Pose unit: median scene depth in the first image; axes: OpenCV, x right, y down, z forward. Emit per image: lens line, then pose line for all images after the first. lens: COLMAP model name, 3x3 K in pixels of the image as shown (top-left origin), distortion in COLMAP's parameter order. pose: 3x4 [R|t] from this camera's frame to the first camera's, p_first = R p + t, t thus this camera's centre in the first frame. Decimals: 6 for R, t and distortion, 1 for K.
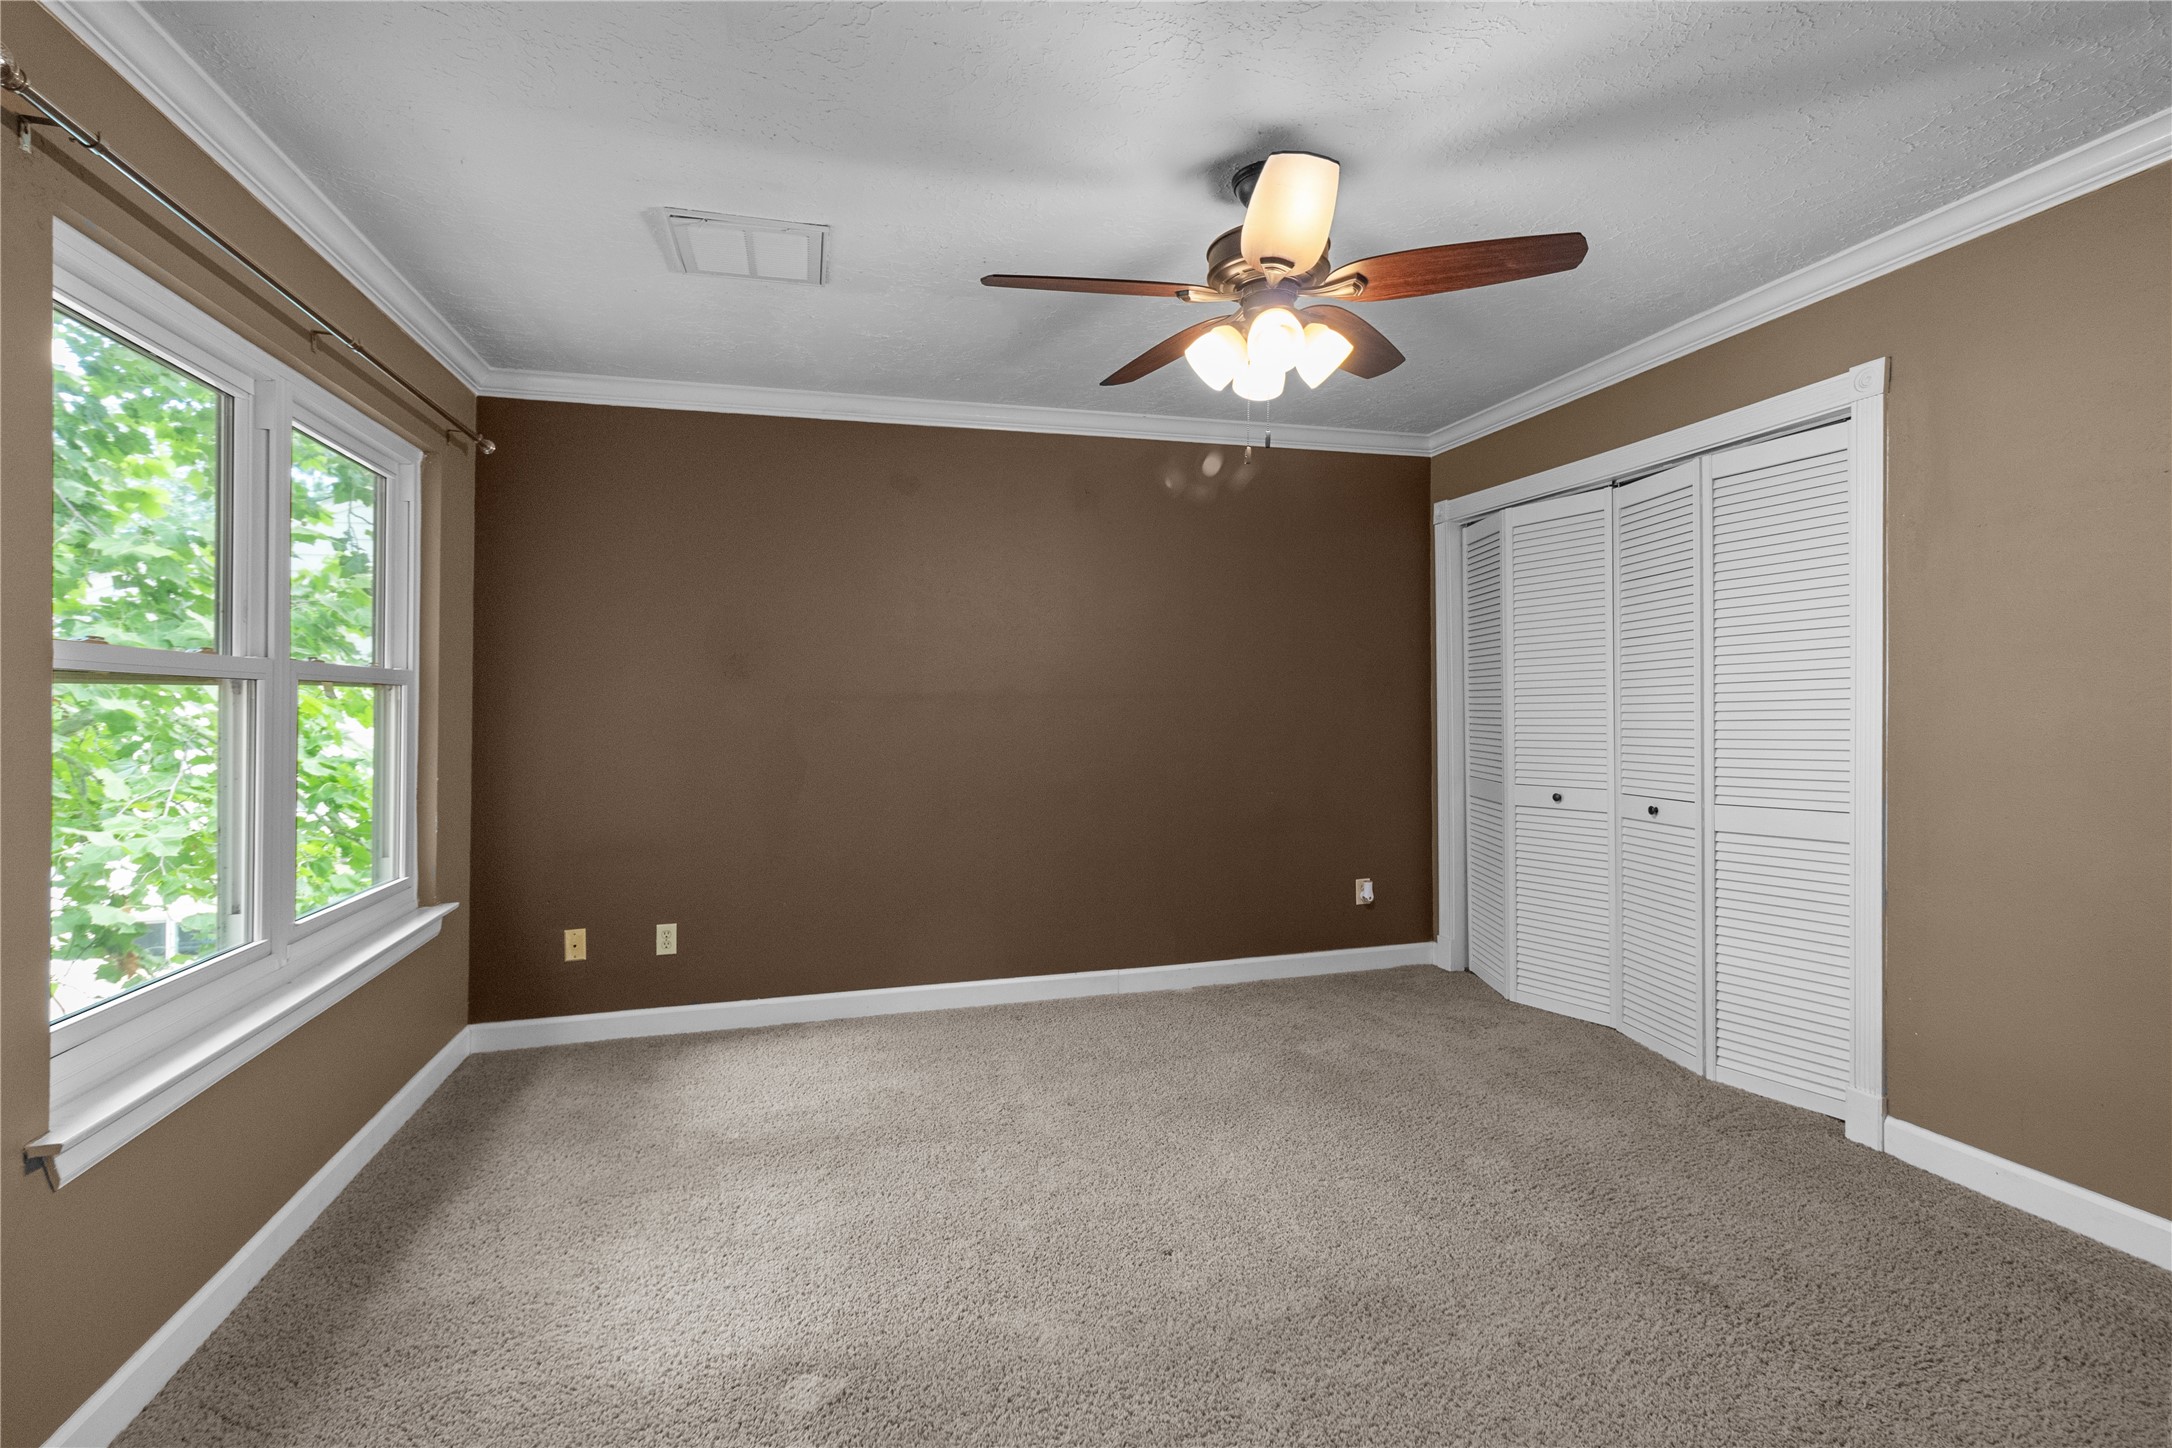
lens RADIAL K [[1010.3, 0, 1091.5], [0, 1010.3, 696.2], [0, 0, 1]] dist [0.003744, 0.000245]
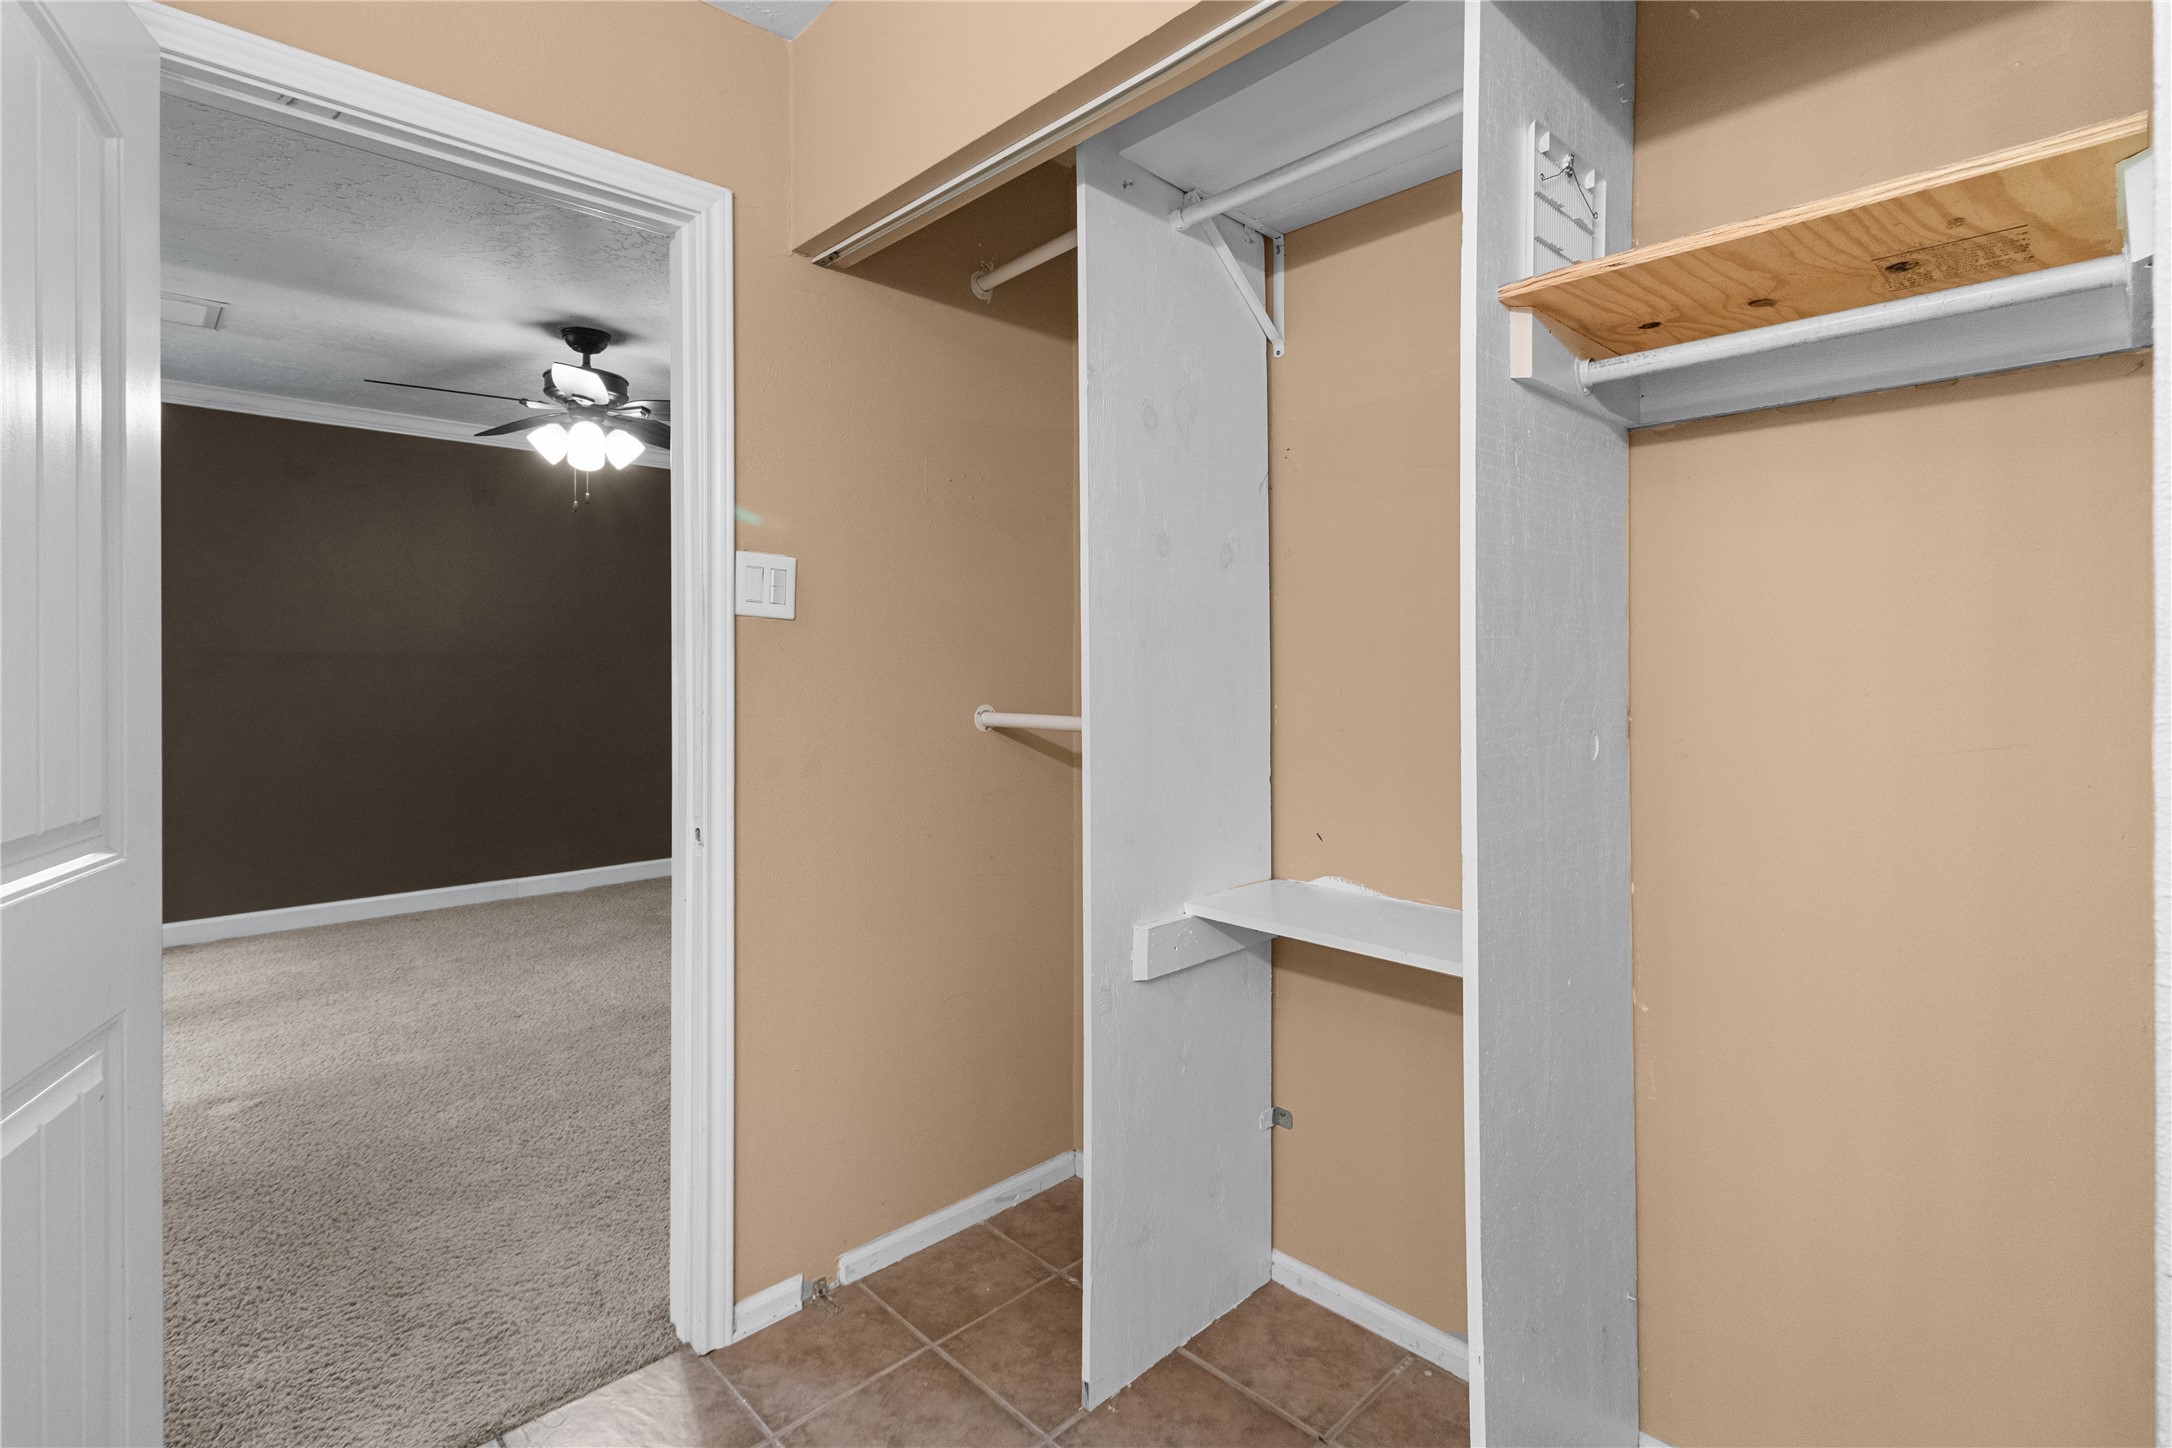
lens RADIAL K [[1010.3, 0, 1091.5], [0, 1010.3, 696.2], [0, 0, 1]] dist [0.003744, 0.000245]
pose [[0.883752, -0.001553, 0.467953, 0.117134], [-0.015137, 0.999376, 0.031903, -0.006914], [-0.467711, -0.035277, 0.883177, -0.711283]]
